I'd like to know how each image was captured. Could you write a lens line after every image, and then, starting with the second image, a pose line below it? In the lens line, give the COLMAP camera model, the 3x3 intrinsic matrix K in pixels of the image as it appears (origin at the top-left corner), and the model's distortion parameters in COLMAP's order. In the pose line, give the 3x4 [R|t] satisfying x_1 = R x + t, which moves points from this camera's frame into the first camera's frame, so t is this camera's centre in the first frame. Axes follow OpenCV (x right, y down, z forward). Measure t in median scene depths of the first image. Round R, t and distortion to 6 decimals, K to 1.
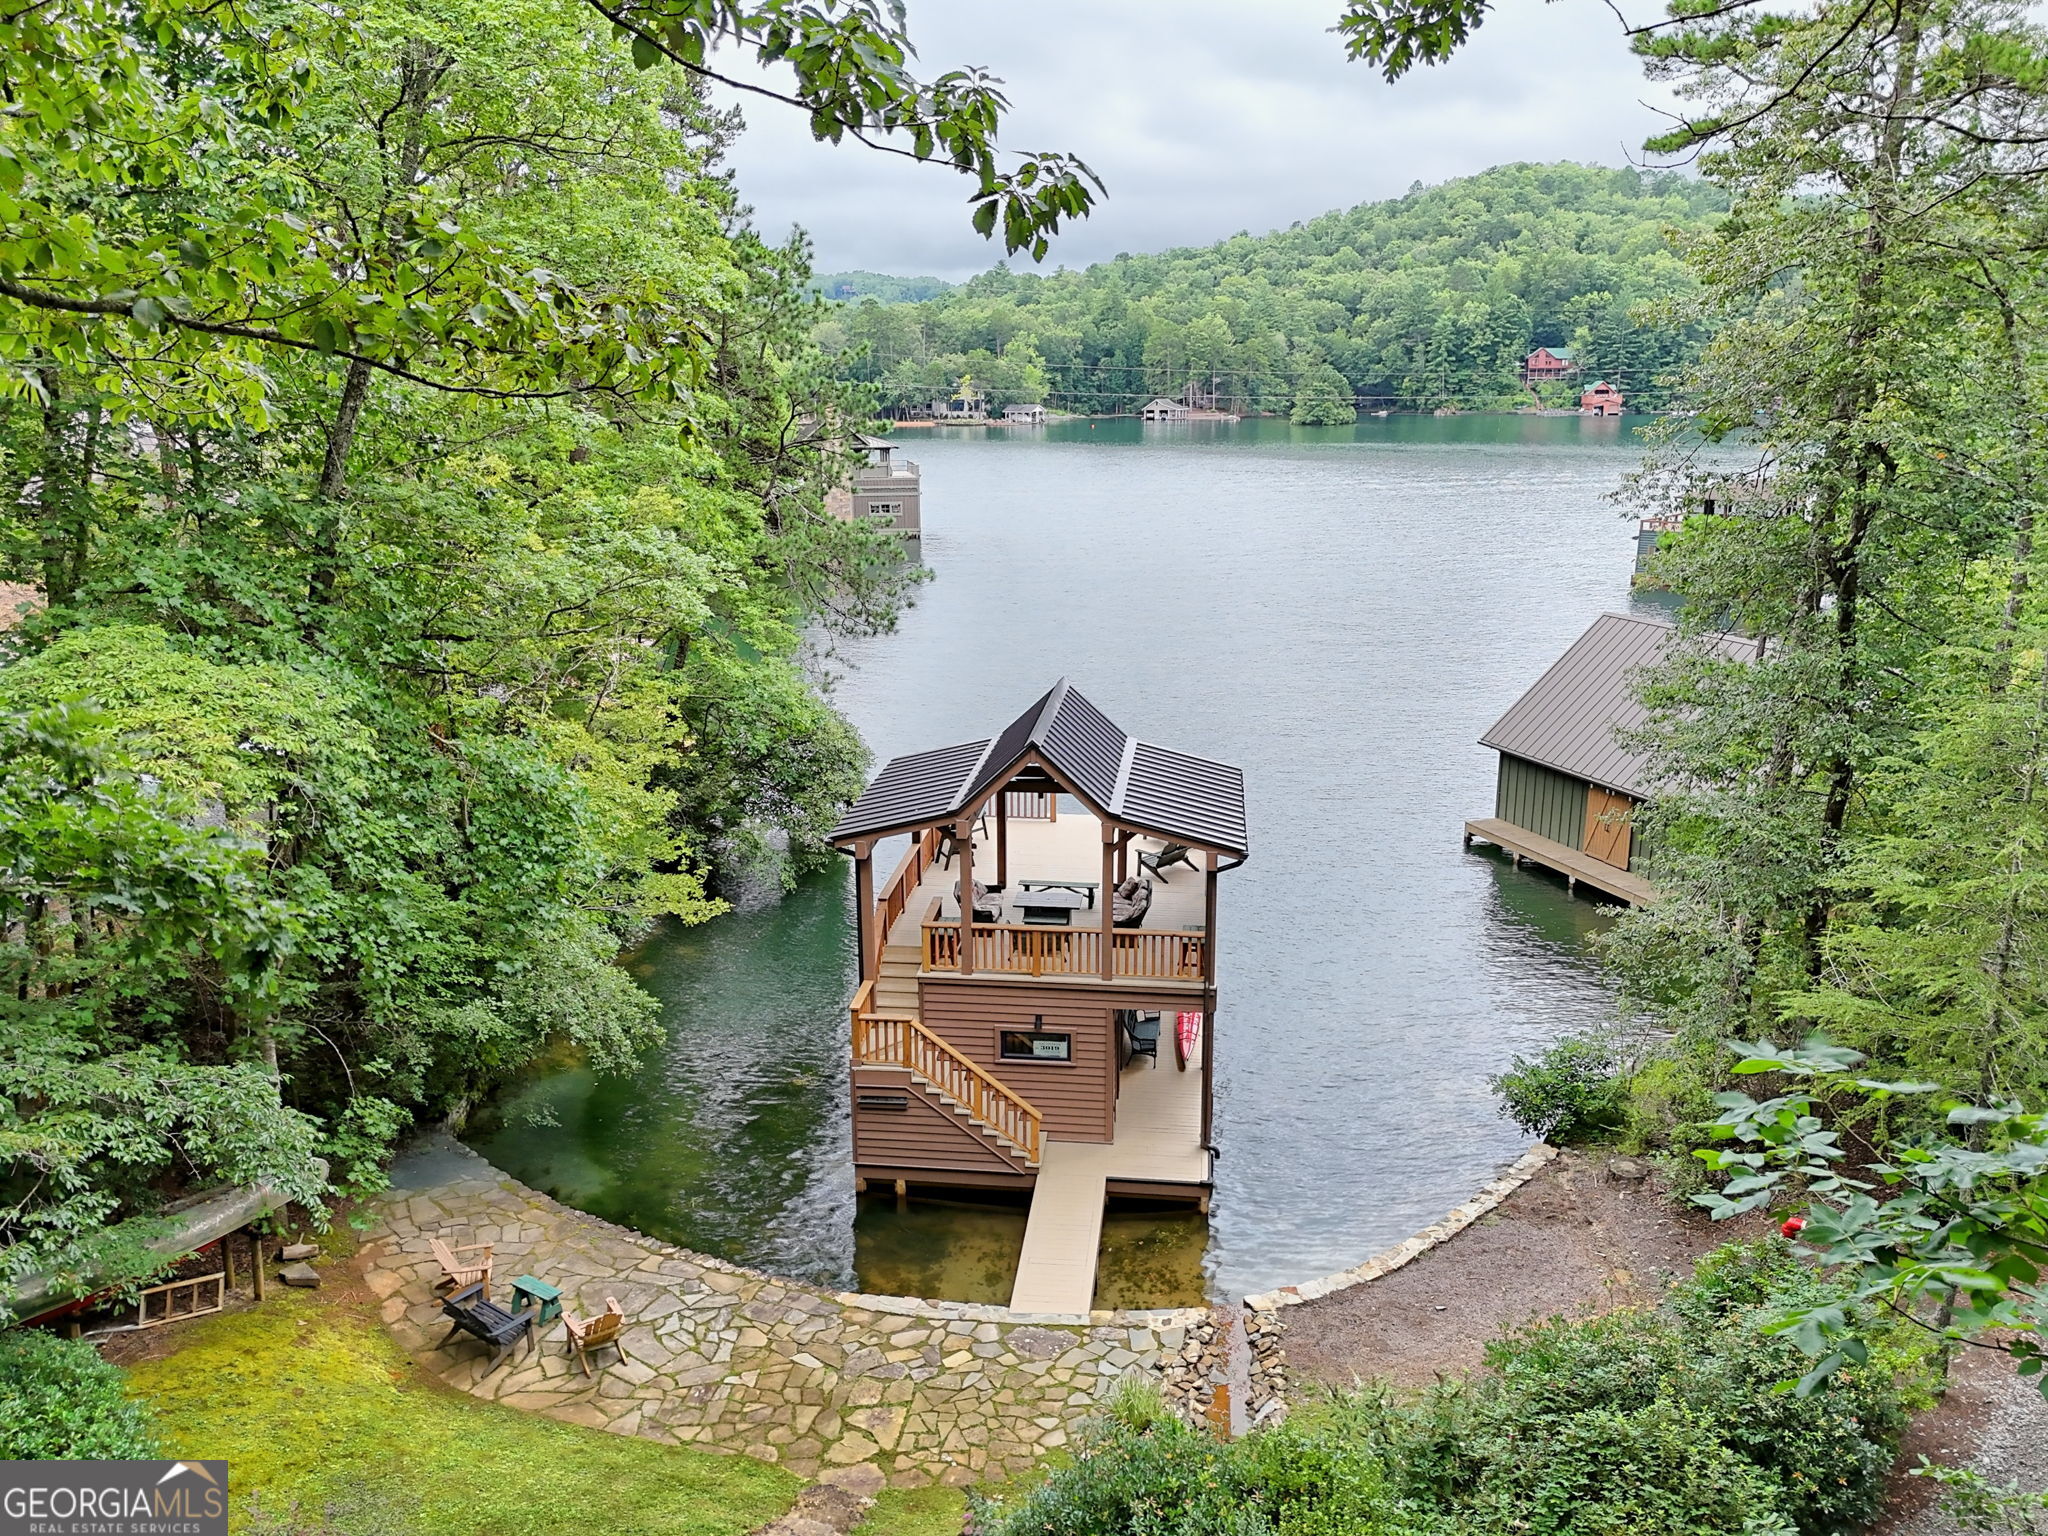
lens RADIAL K [[1561.2, 0, 1040.5], [0, 1561.2, 779.5], [0, 0, 1]] dist [0.098960, -0.008985]
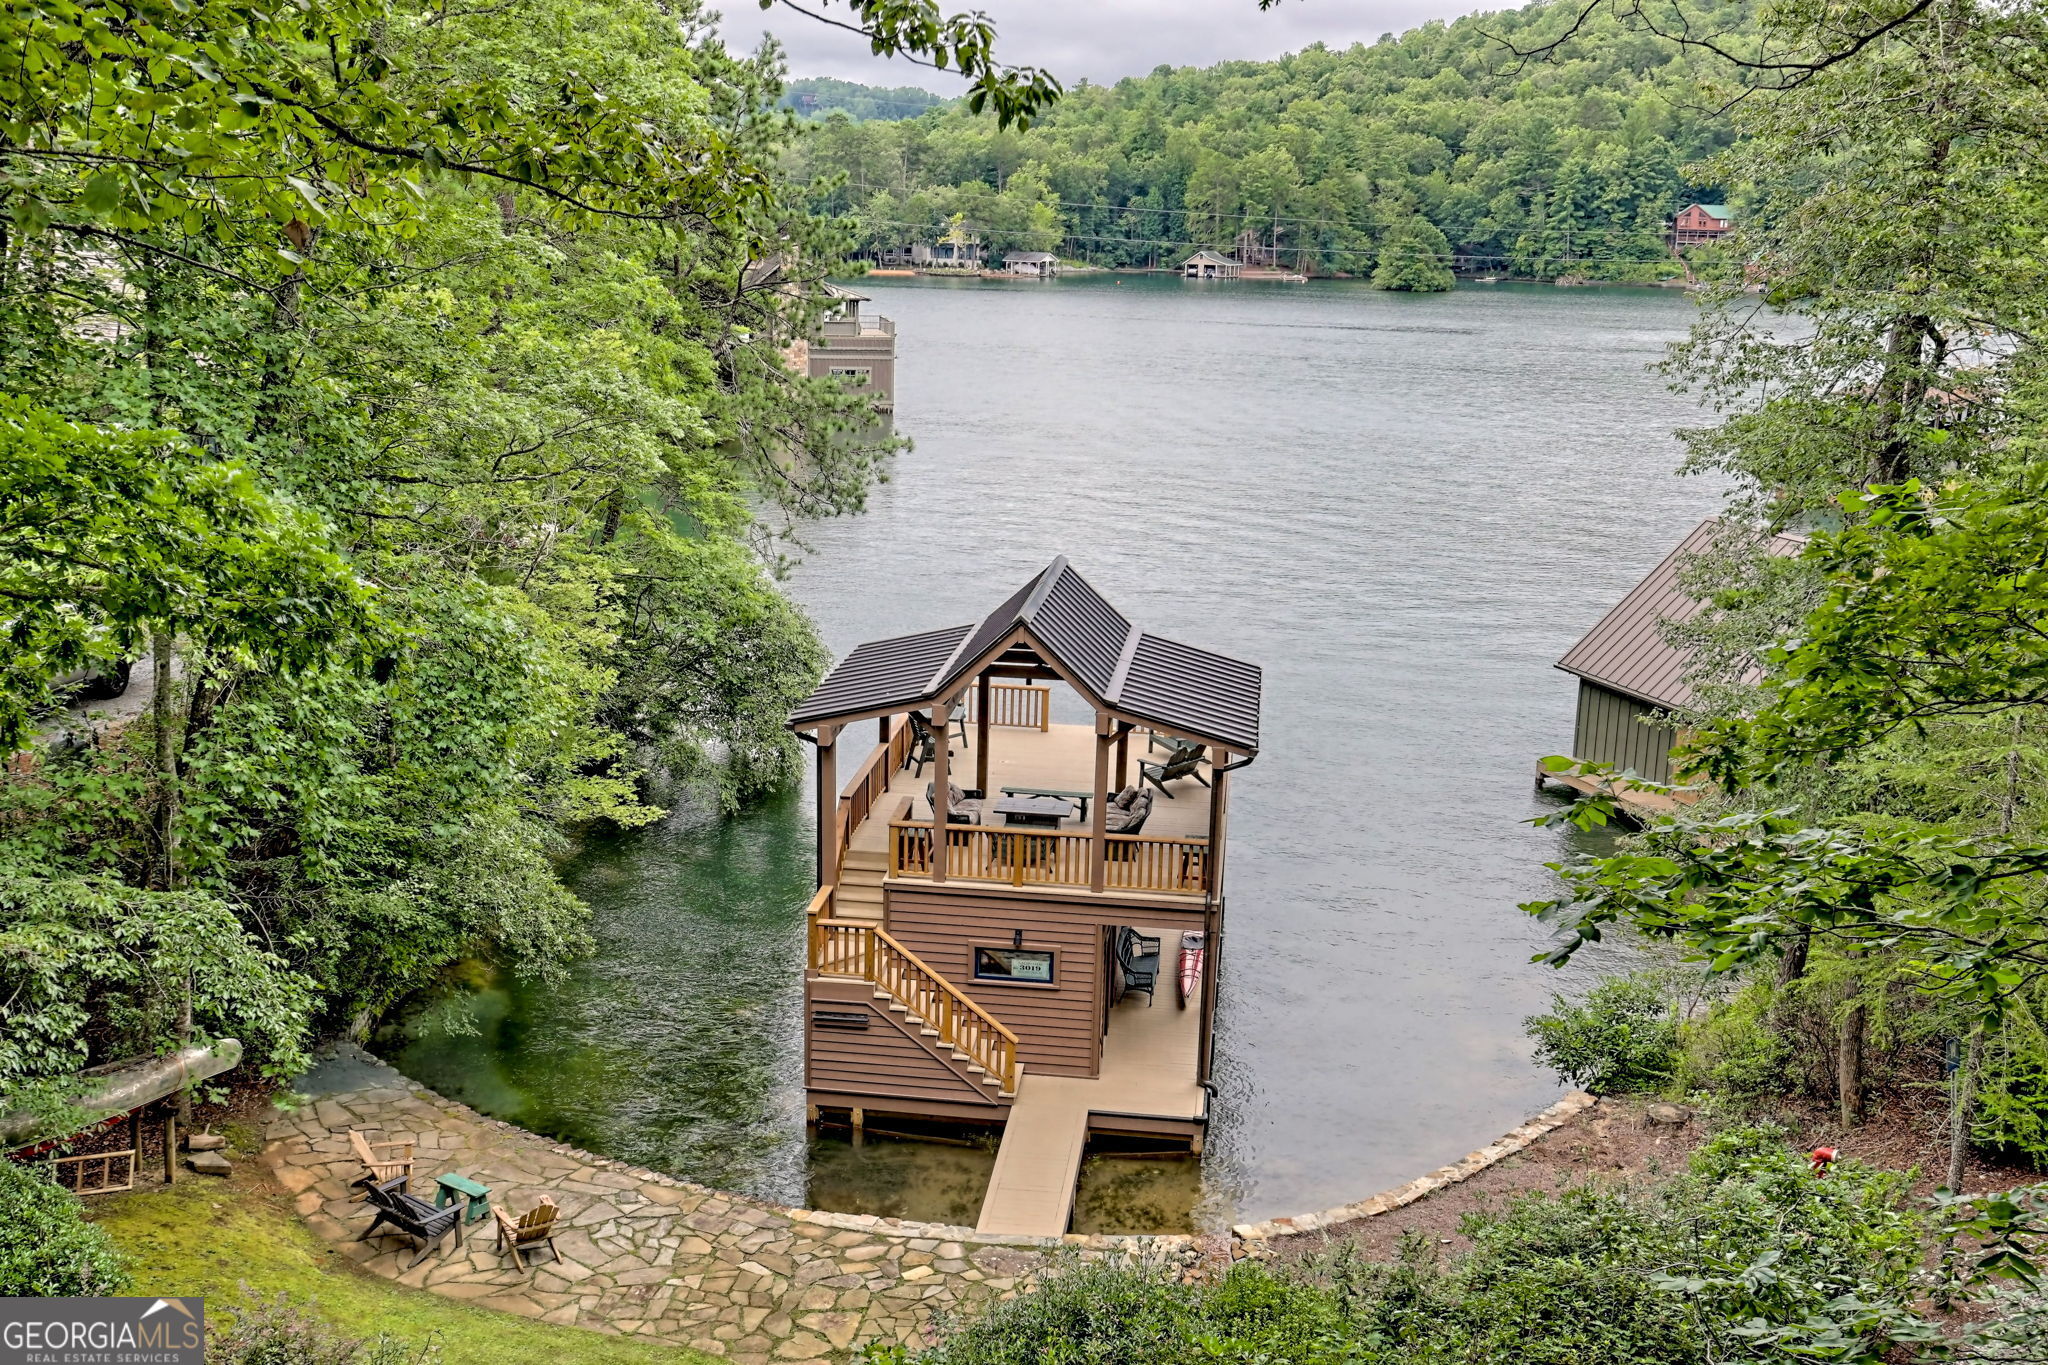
lens RADIAL K [[2047.8, 0, 1024.0], [0, 2047.8, 682.5], [0, 0, 1]] dist [-0.016035, 0.243669]
pose [[0.999464, 0.031987, -0.006990, 0.005538], [-0.032168, 0.999104, -0.027491, 0.042780], [0.006104, 0.027702, 0.999598, -0.161878]]
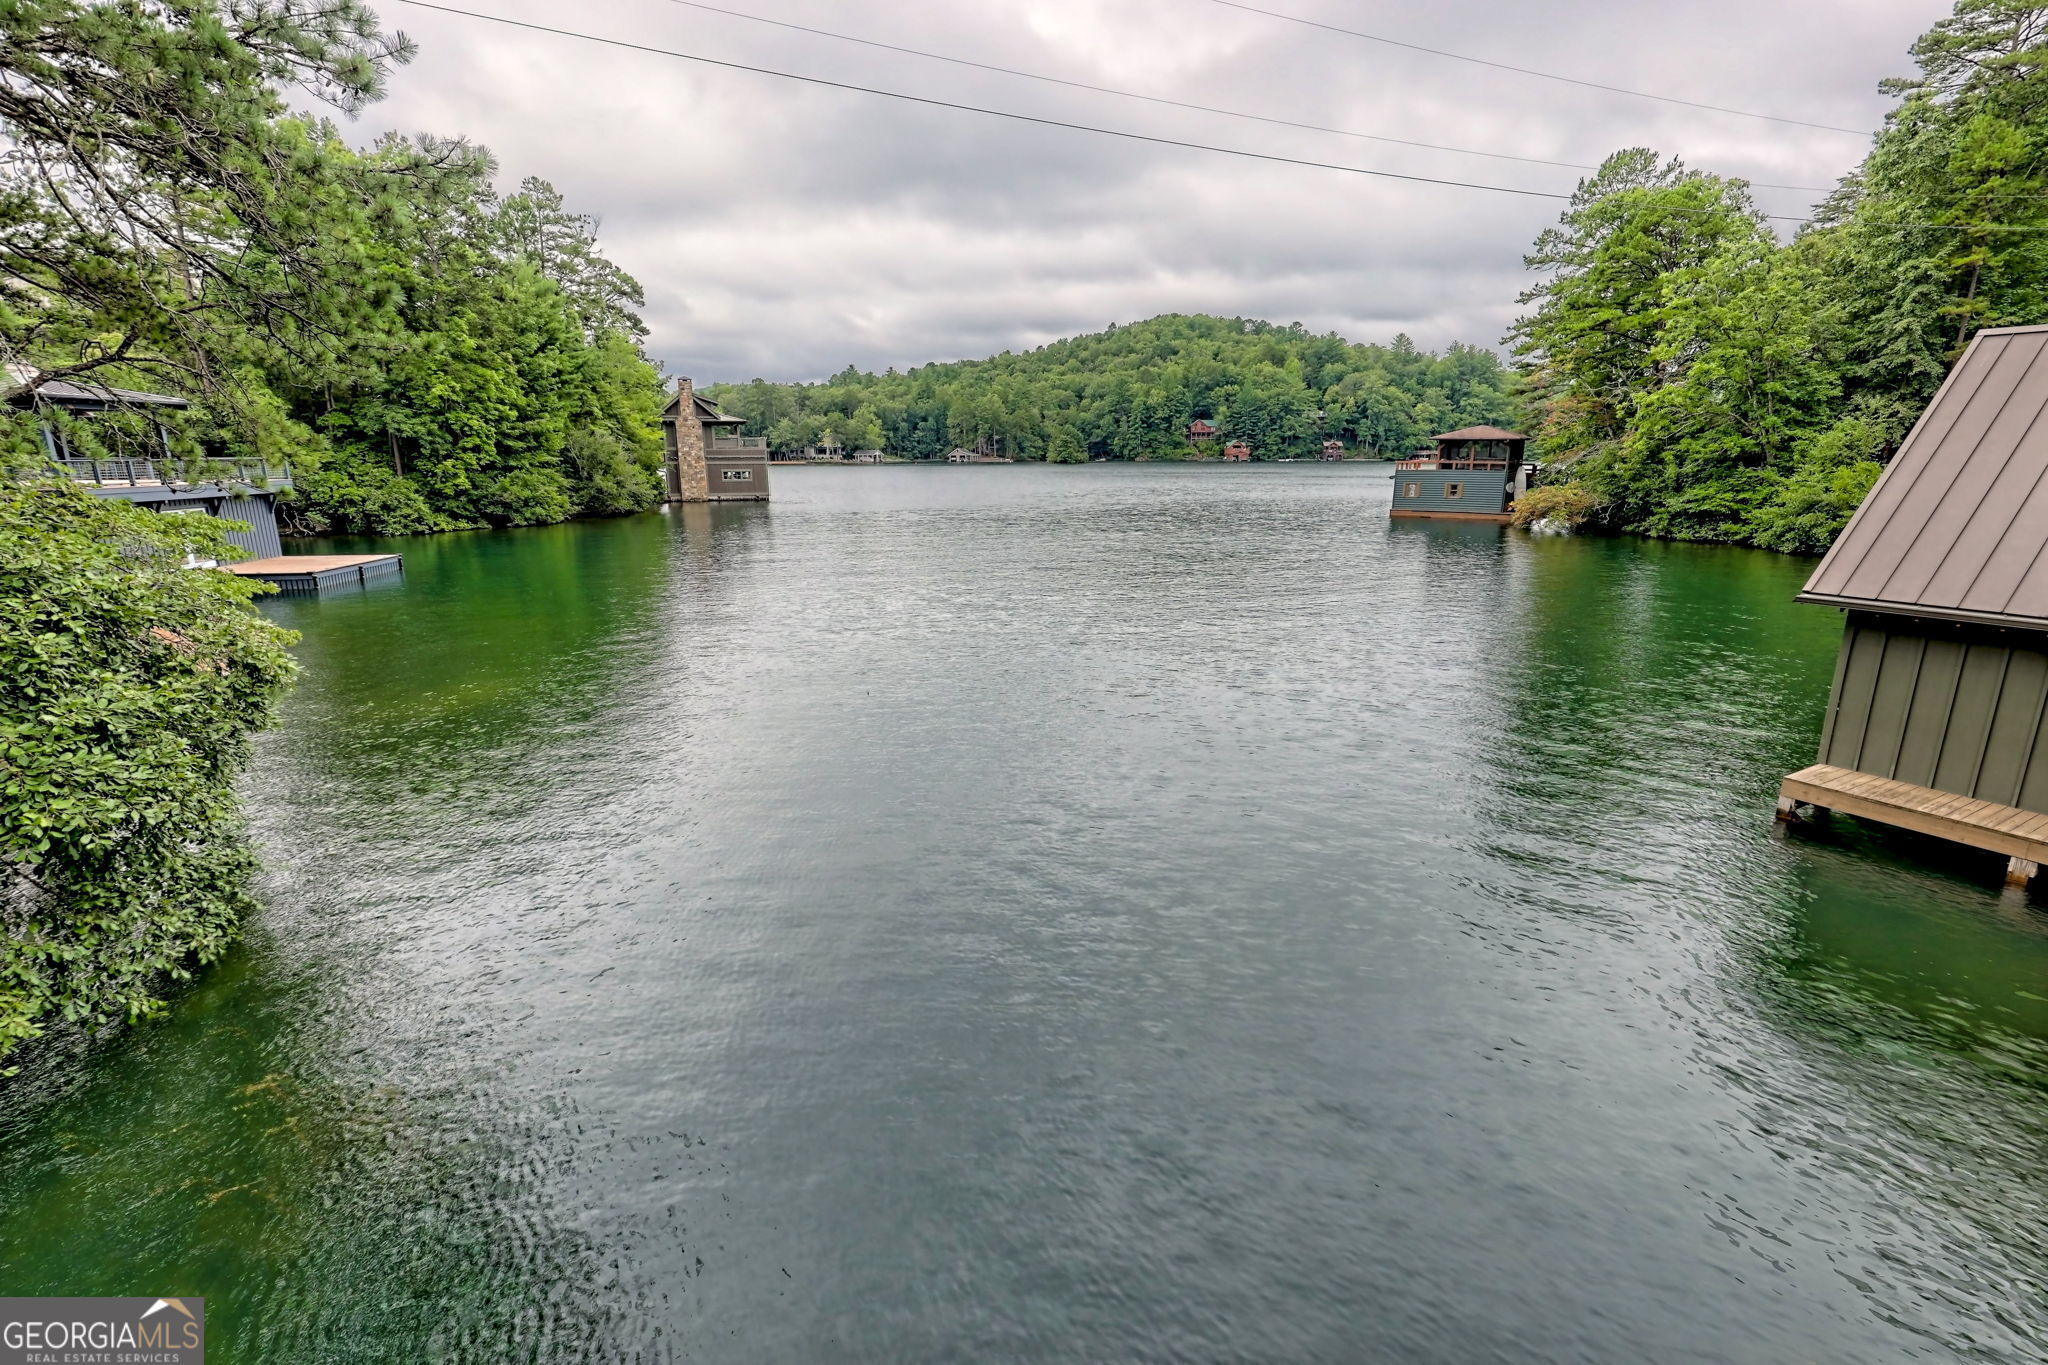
lens RADIAL K [[958.5, 0, 1032.3], [0, 958.5, 698.2], [0, 0, 1]] dist [0.002306, 0.000628]
pose [[0.988606, -0.034285, 0.146568, 0.040992], [0.034518, 0.999404, 0.000951, -0.013705], [-0.146513, 0.004120, 0.989200, 1.590242]]
